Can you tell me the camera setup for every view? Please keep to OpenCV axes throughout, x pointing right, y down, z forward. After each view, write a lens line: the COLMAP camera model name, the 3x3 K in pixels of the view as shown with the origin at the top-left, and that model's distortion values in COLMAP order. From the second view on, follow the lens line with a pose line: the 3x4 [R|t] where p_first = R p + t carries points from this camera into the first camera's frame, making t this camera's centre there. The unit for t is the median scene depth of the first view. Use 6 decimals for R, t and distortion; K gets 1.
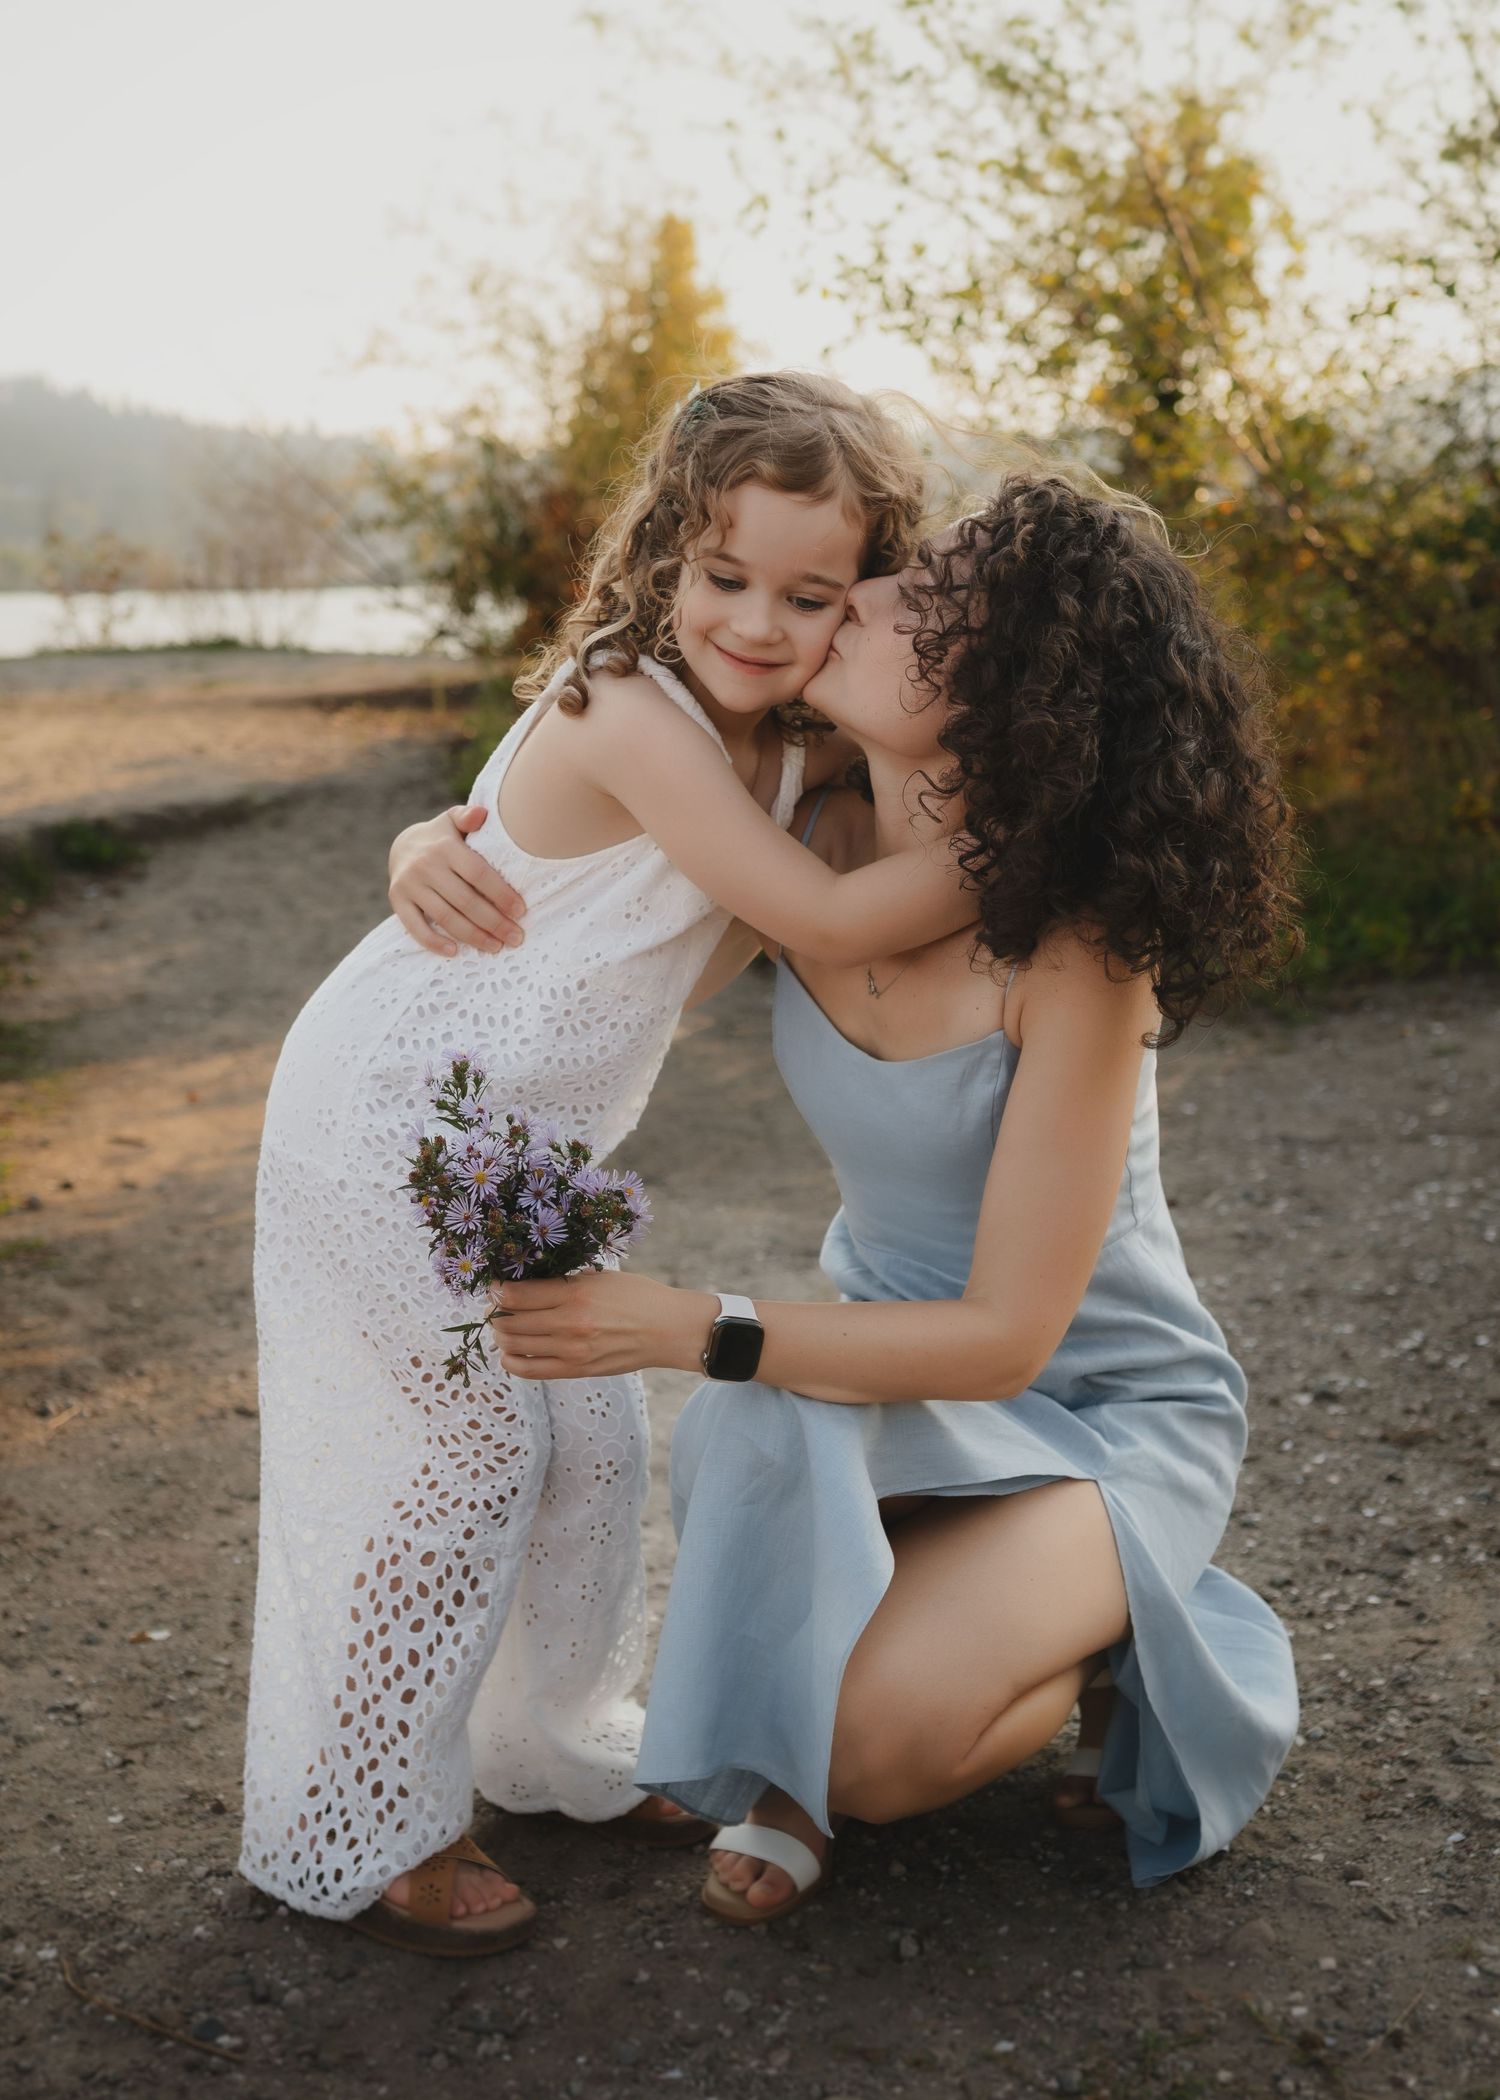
lens RADIAL K [[3611.7, 0, 752.9], [0, 3611.7, 1044.1], [0, 0, 1]] dist [-0.042421, 0.000000]
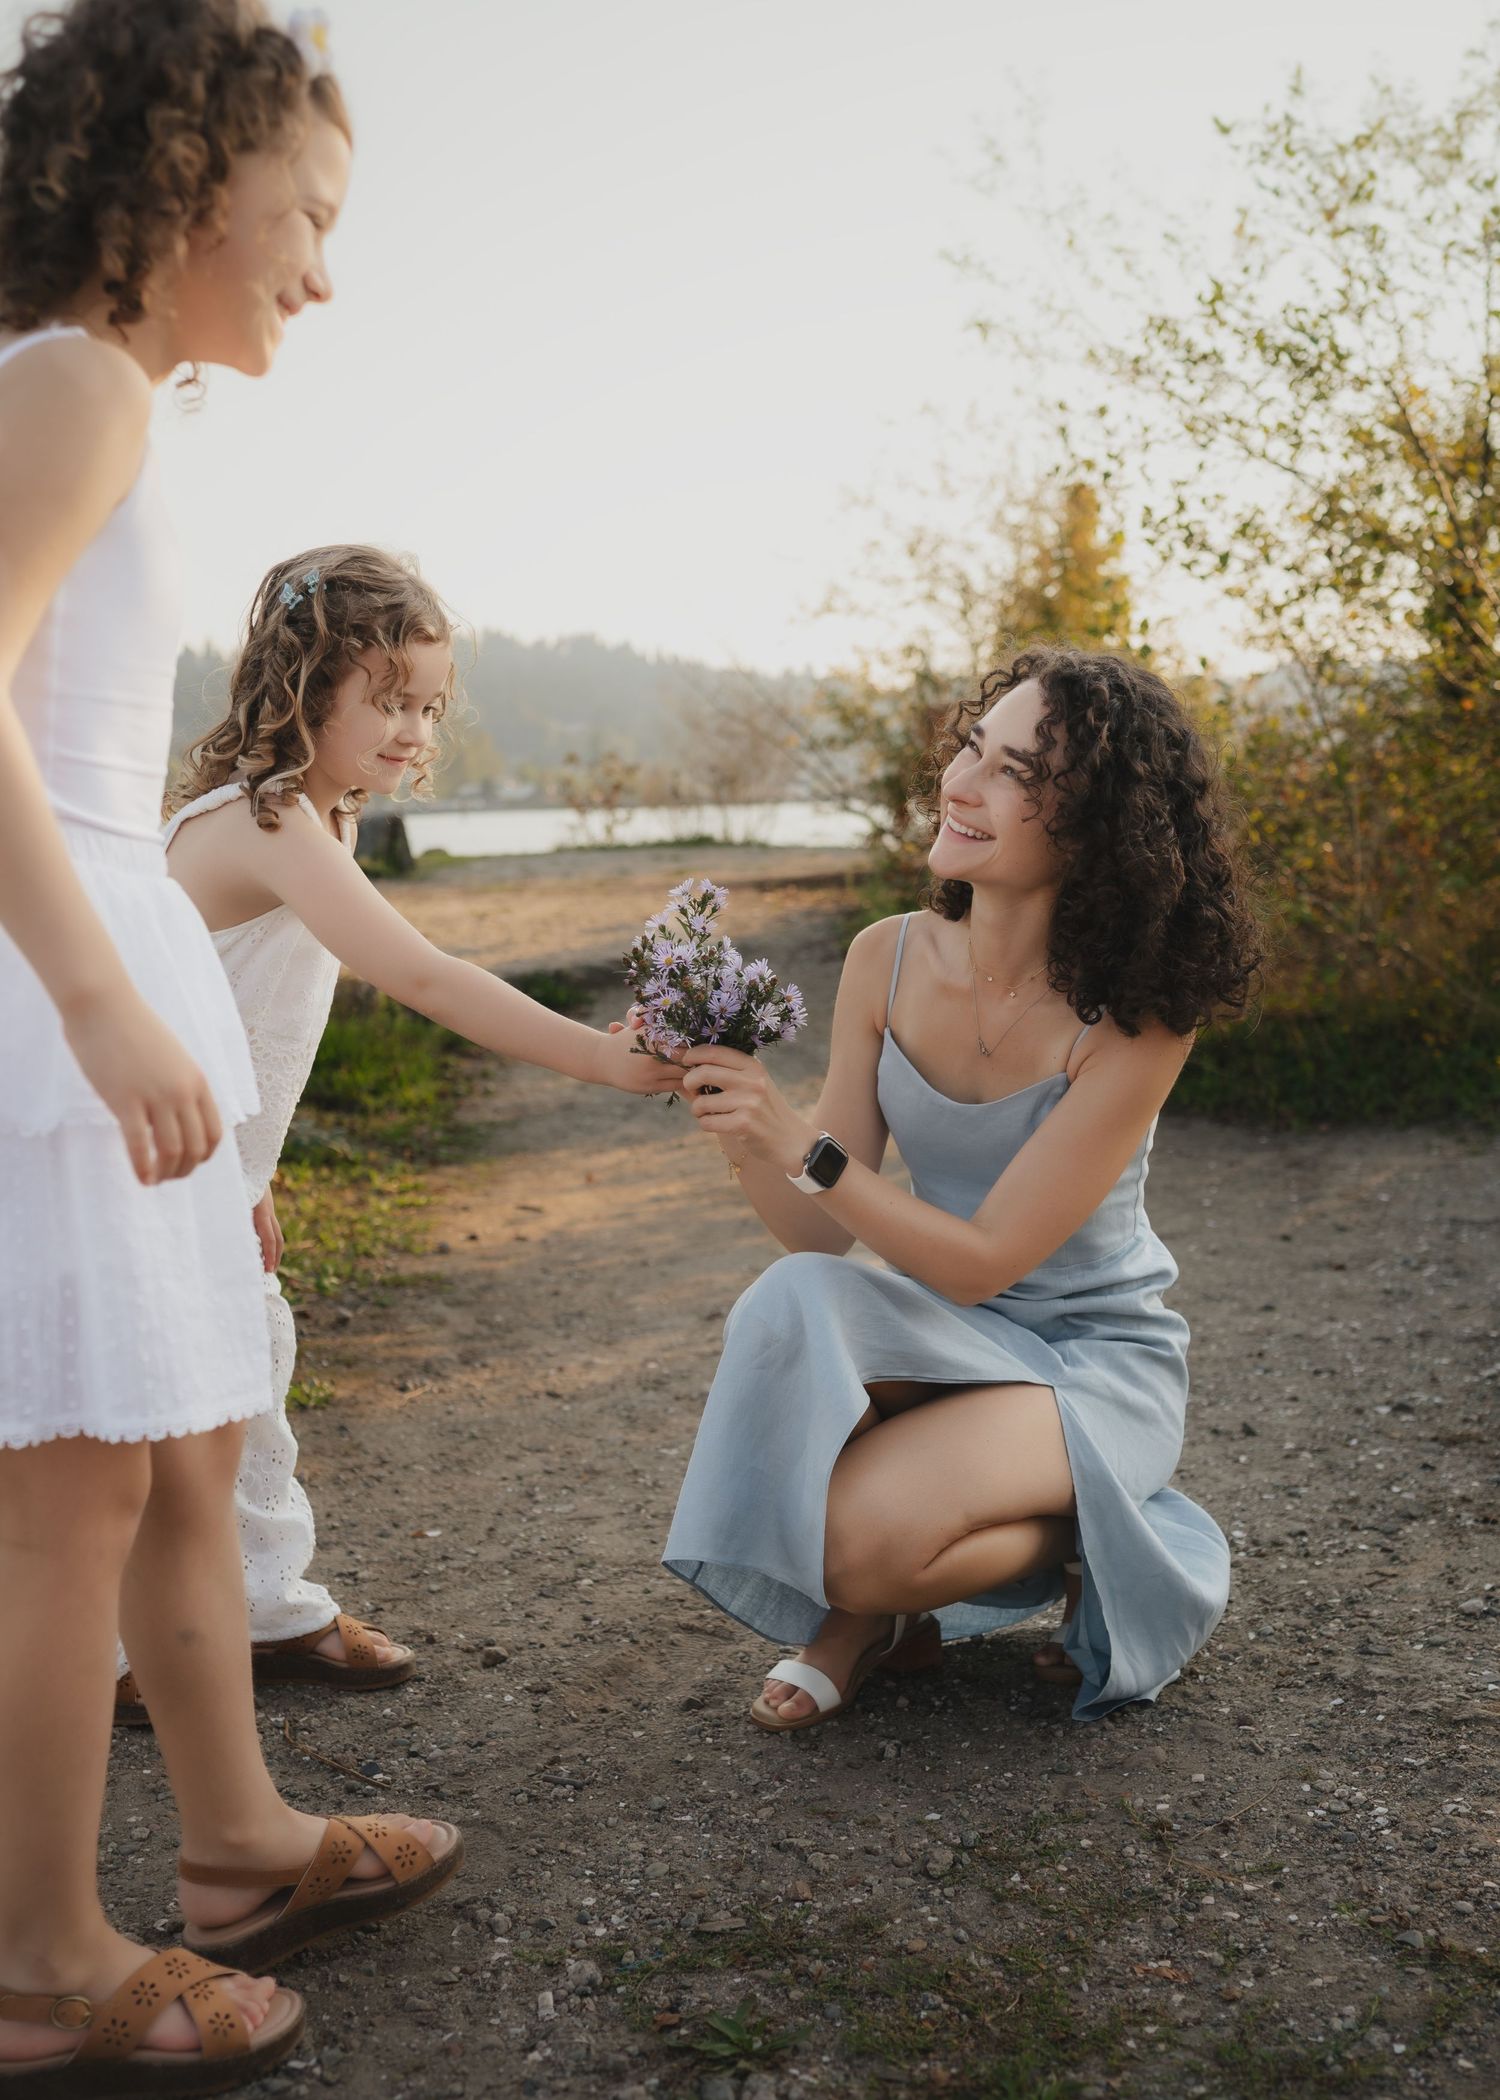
lens RADIAL K [[3611.7, 0, 747.7], [0, 3611.7, 1054.5], [0, 0, 1]] dist [-0.042421, 0.000000]
pose [[0.963373, 0.000263, -0.268164, 0.273622], [-0.021421, 0.996880, -0.075976, 0.076030], [0.267307, 0.078938, 0.960373, -0.242992]]
